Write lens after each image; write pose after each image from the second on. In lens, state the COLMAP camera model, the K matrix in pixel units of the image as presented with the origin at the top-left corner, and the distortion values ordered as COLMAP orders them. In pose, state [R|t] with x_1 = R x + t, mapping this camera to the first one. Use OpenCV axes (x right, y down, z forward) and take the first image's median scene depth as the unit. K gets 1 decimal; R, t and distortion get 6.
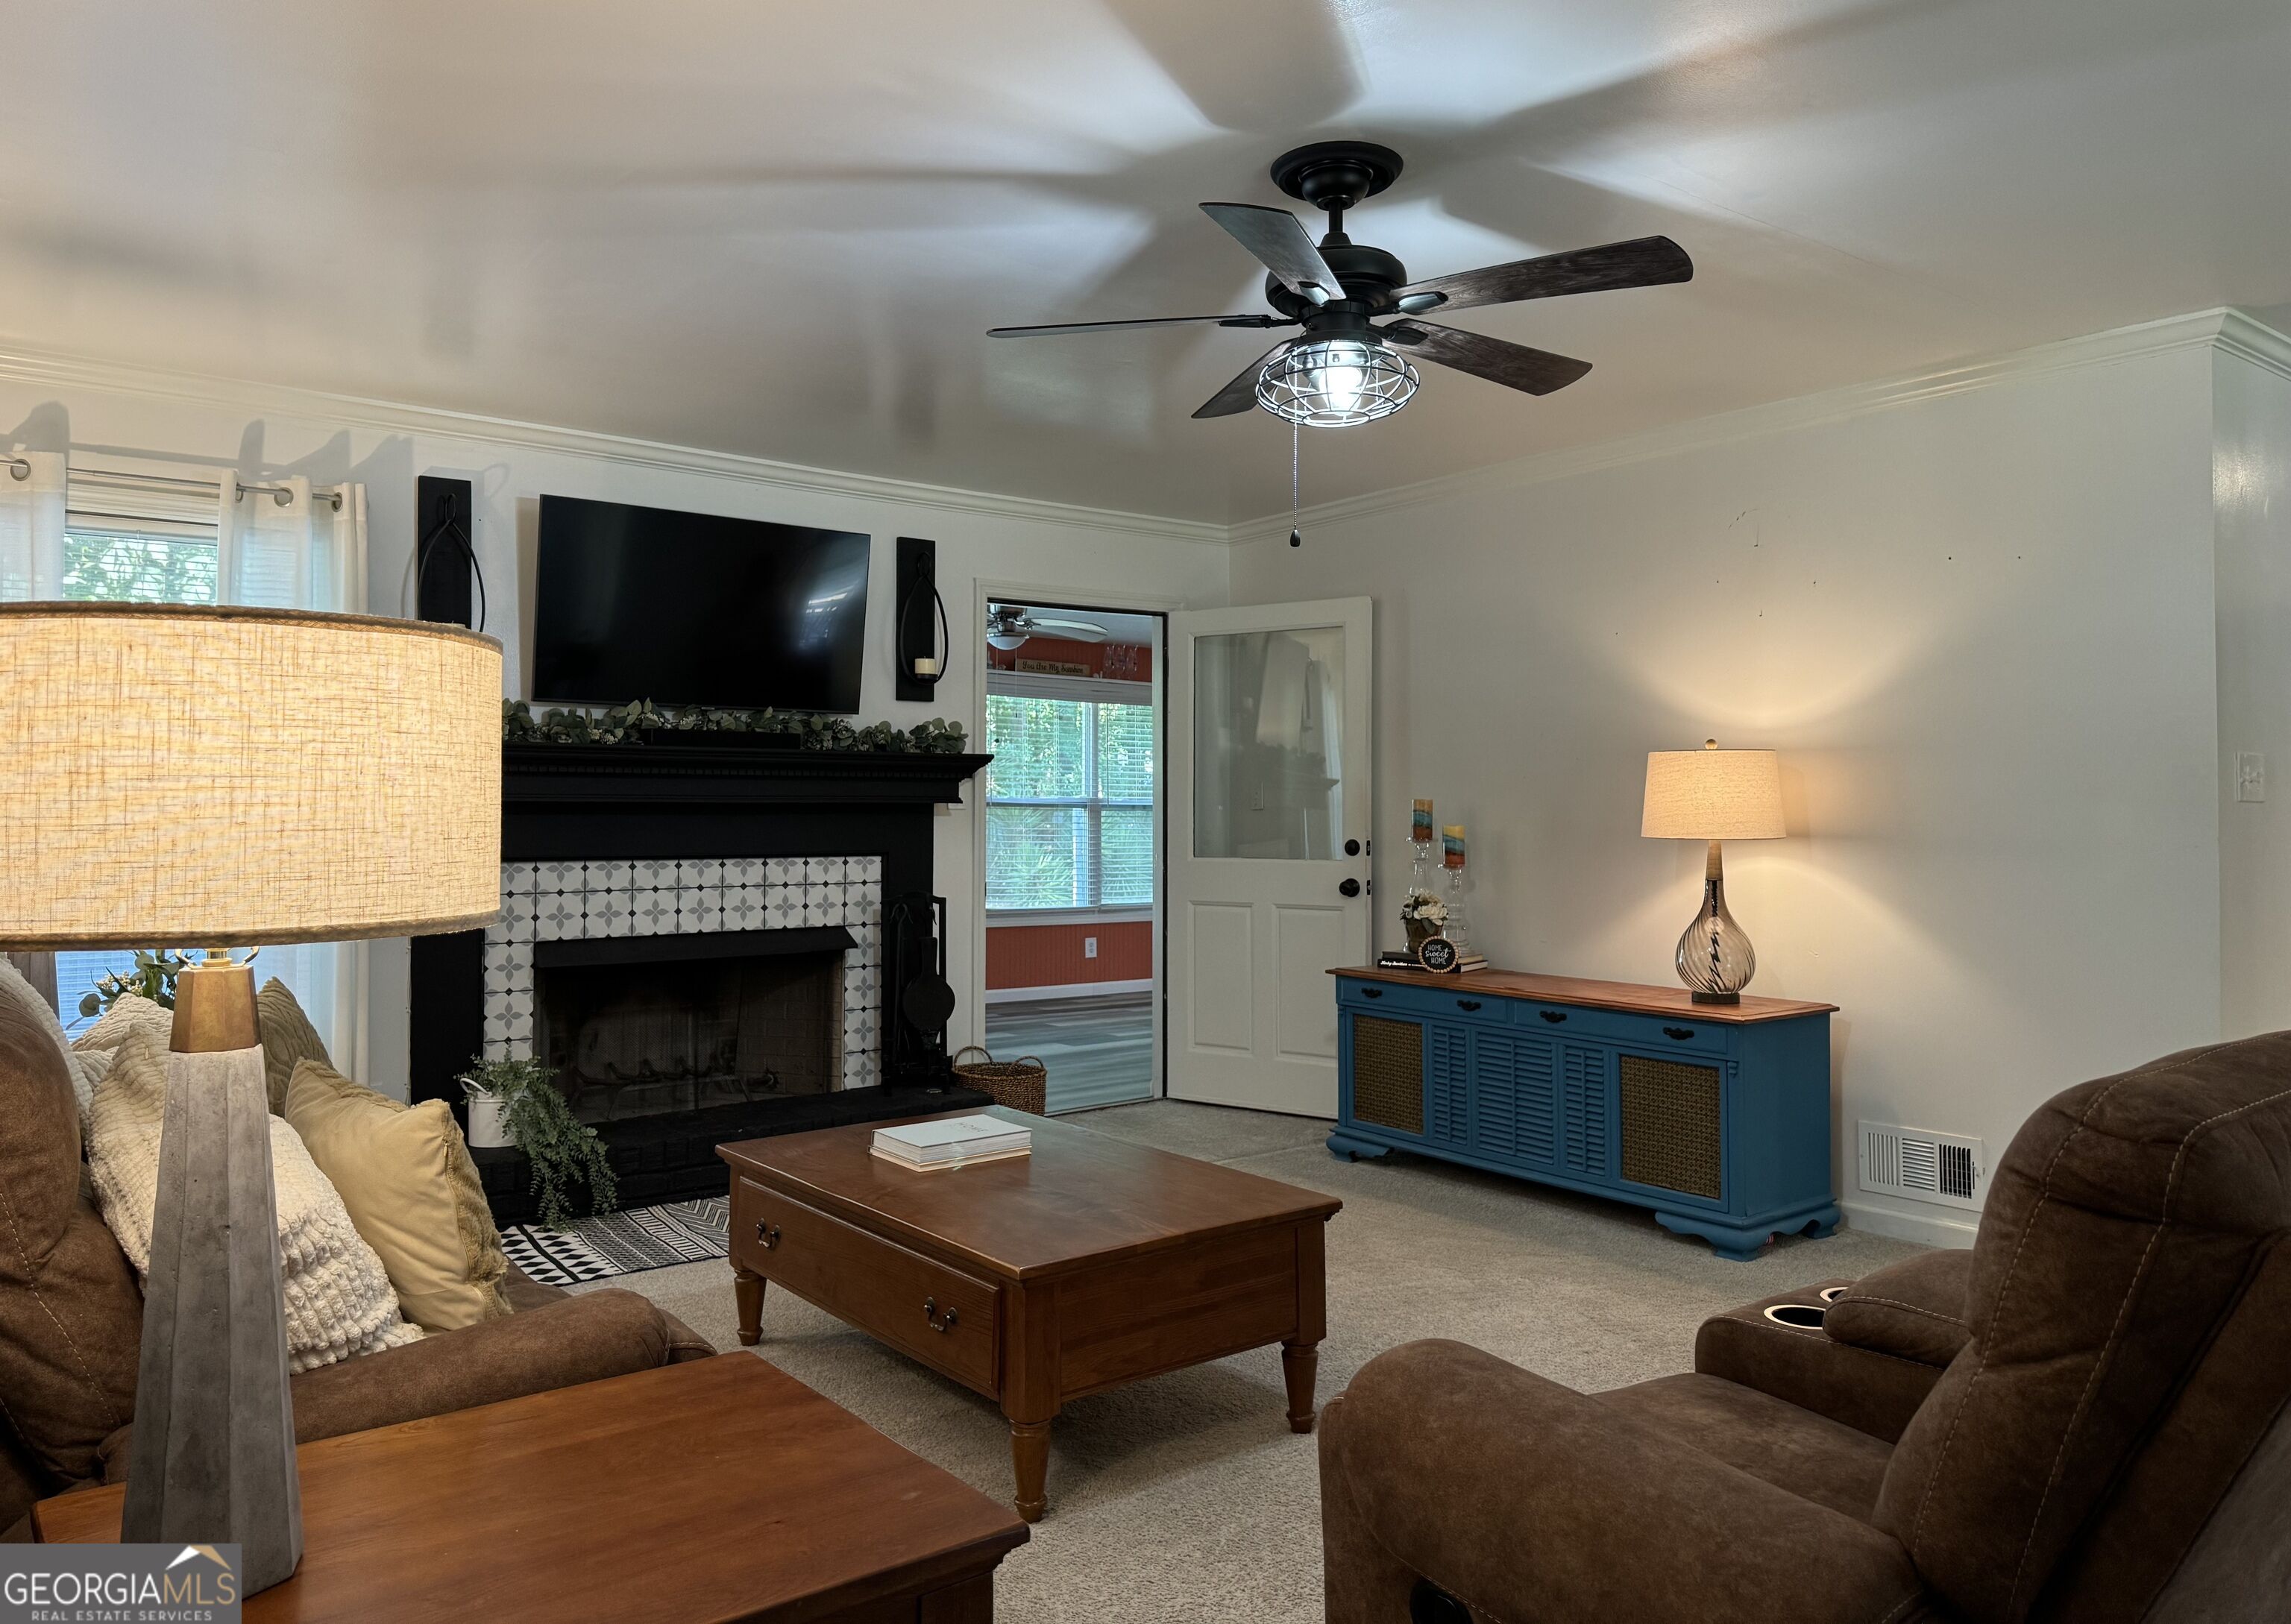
lens RADIAL K [[1570.8, 0, 1157.3], [0, 1570.8, 750.9], [0, 0, 1]] dist [-0.034036, -0.011750]
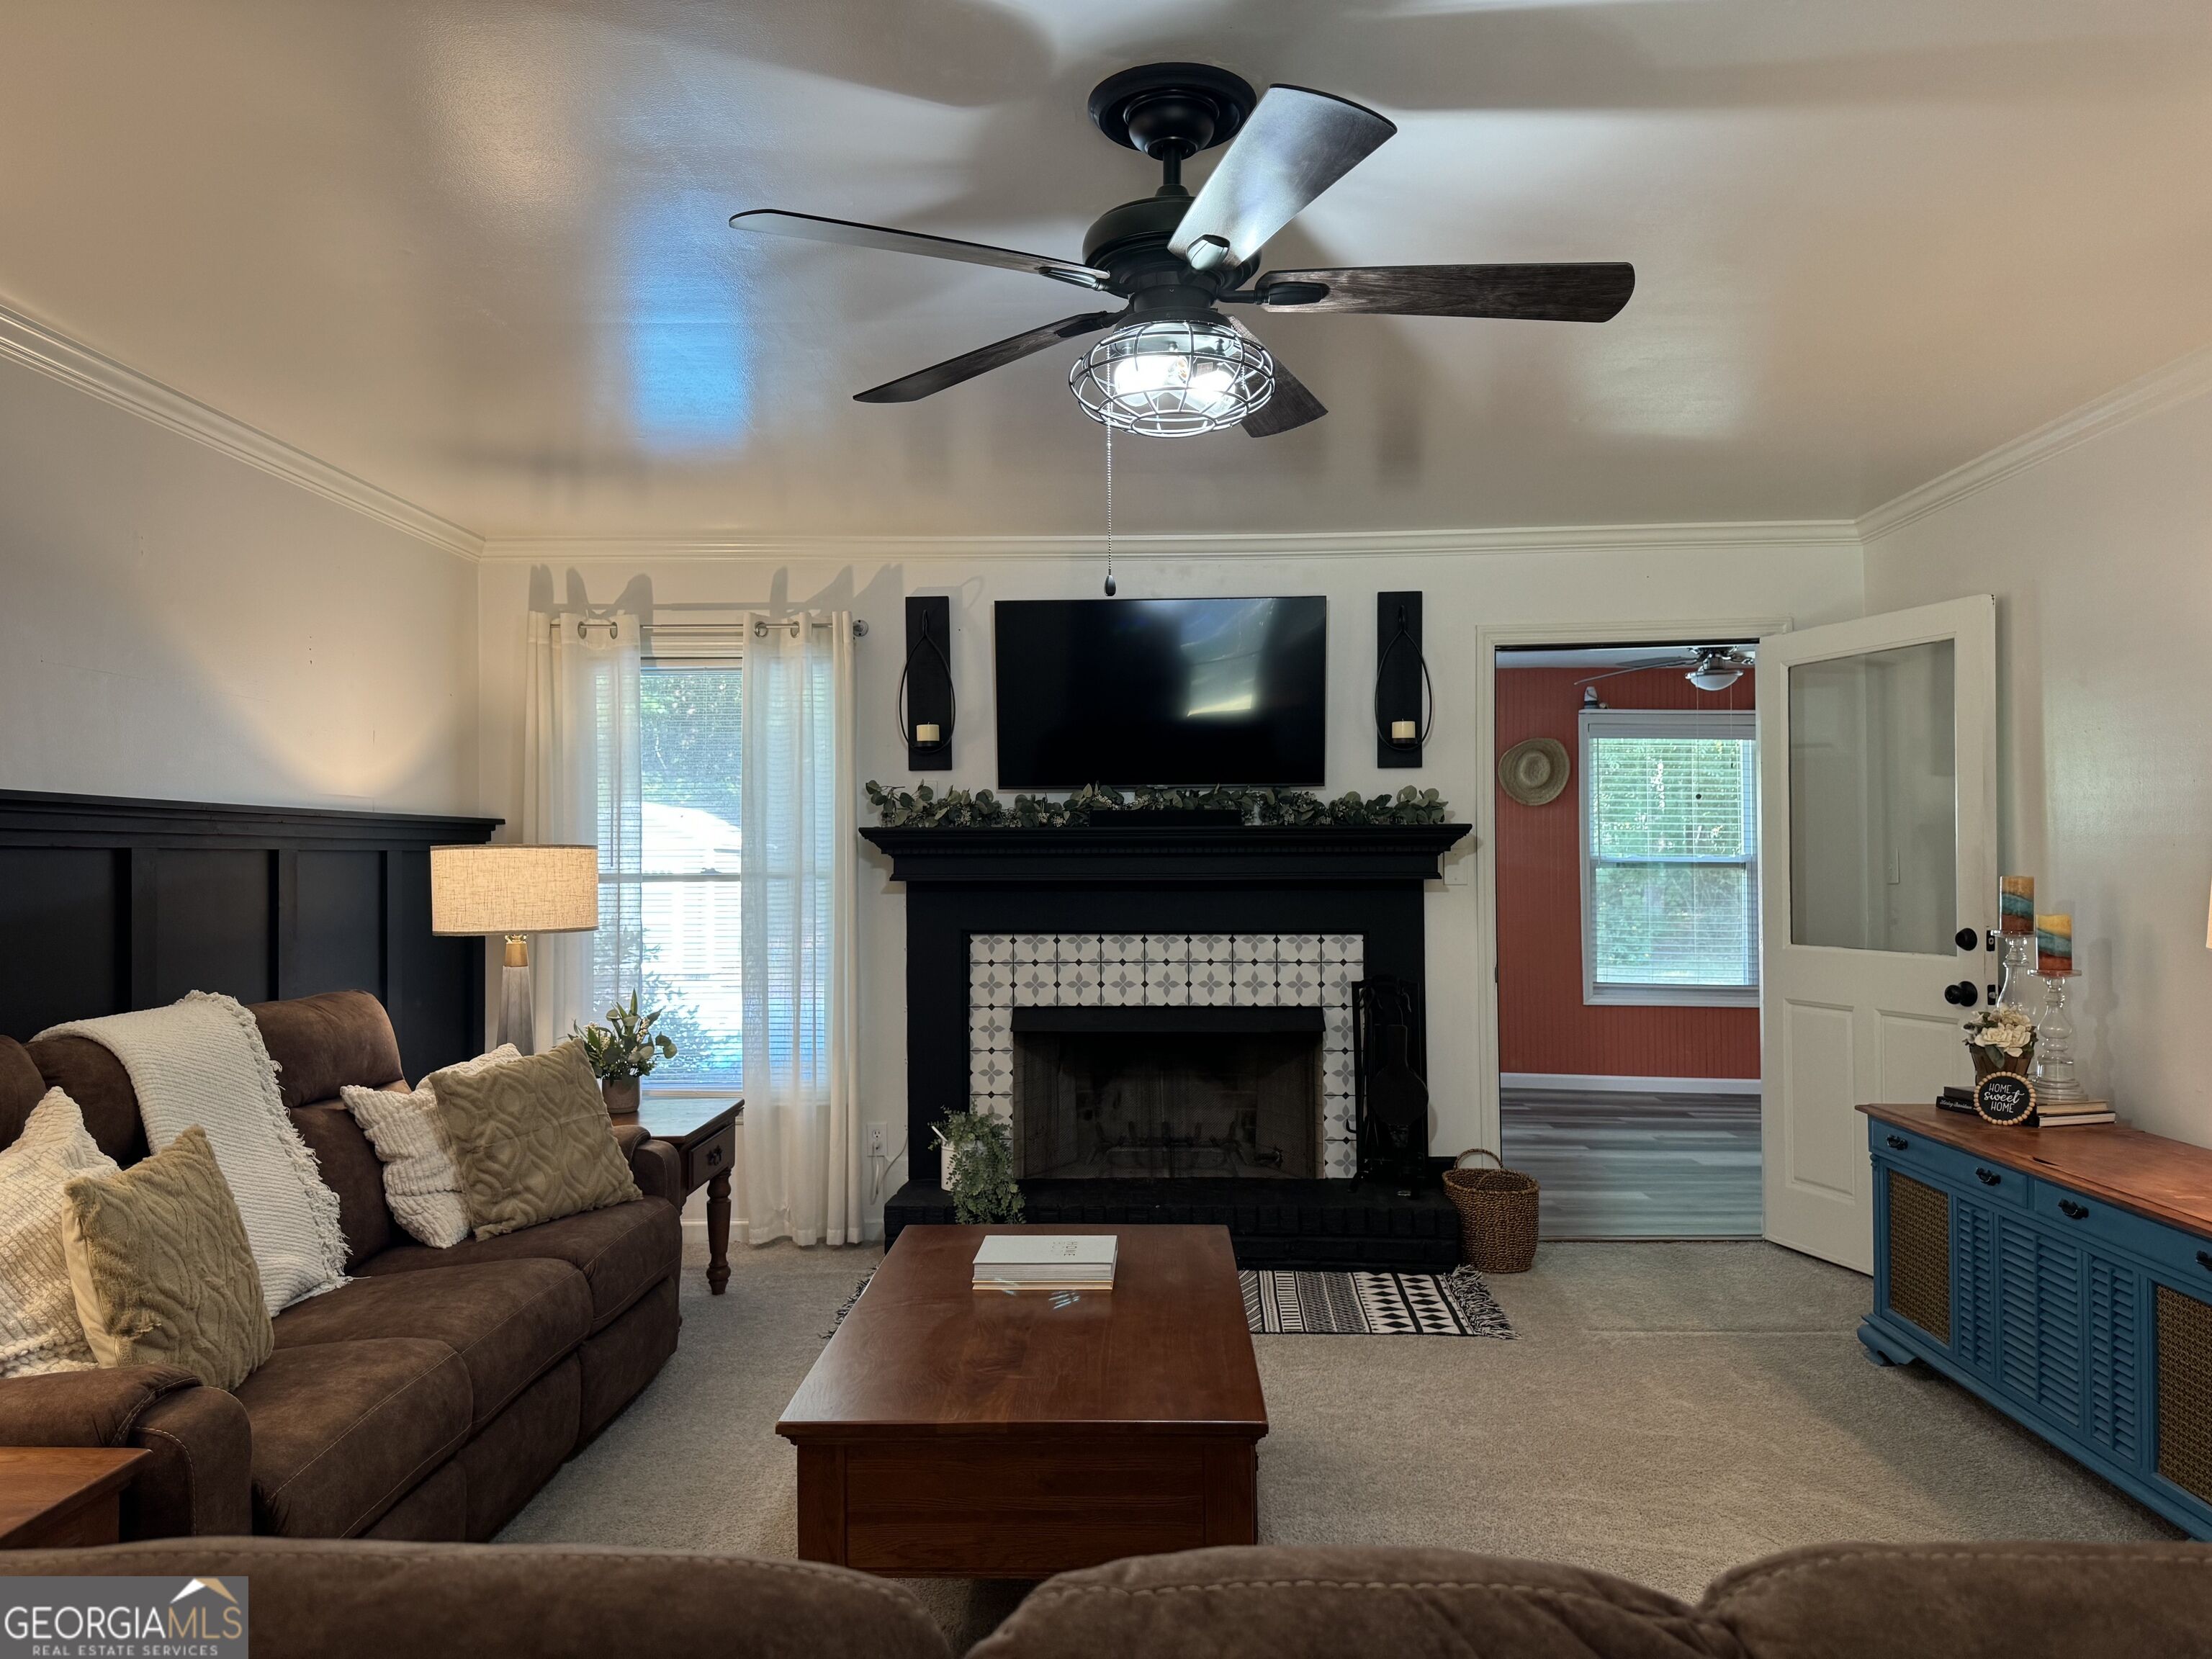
lens RADIAL K [[1549.6, 0, 1098.3], [0, 1549.6, 836.8], [0, 0, 1]] dist [0.062373, -0.069713]
pose [[0.745459, -0.016039, -0.666359, 0.348594], [0.029146, 0.999539, 0.008547, -0.004818], [0.665914, -0.025793, 0.745582, 0.209594]]
